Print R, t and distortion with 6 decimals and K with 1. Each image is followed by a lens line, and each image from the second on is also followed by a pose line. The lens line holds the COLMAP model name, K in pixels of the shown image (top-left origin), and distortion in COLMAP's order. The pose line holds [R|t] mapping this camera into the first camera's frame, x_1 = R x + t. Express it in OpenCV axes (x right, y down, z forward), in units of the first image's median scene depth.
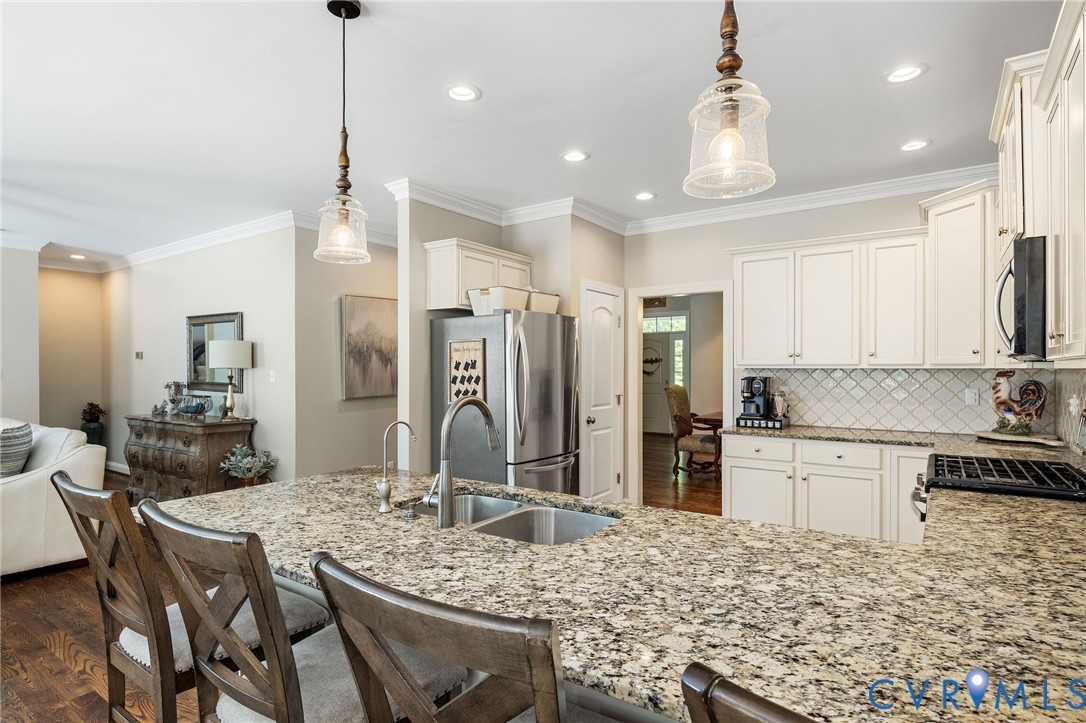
lens RADIAL K [[604.9, 0, 494.1], [0, 604.9, 367.8], [0, 0, 1]] dist [0.001366, -0.002207]
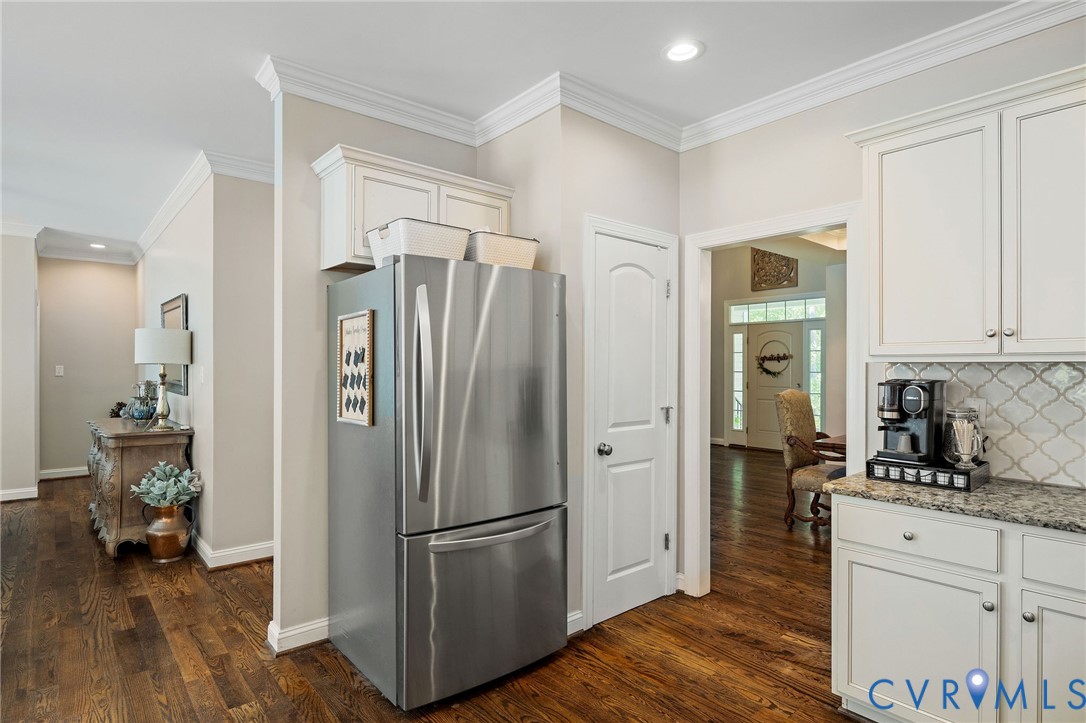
lens RADIAL K [[533.7, 0, 544.8], [0, 533.7, 366.3], [0, 0, 1]] dist [-0.005722, 0.000165]
pose [[0.972628, 0.000985, -0.232367, 0.241827], [-0.002144, 0.999986, -0.004737, 0.006770], [0.232359, 0.005106, 0.972617, 0.503503]]
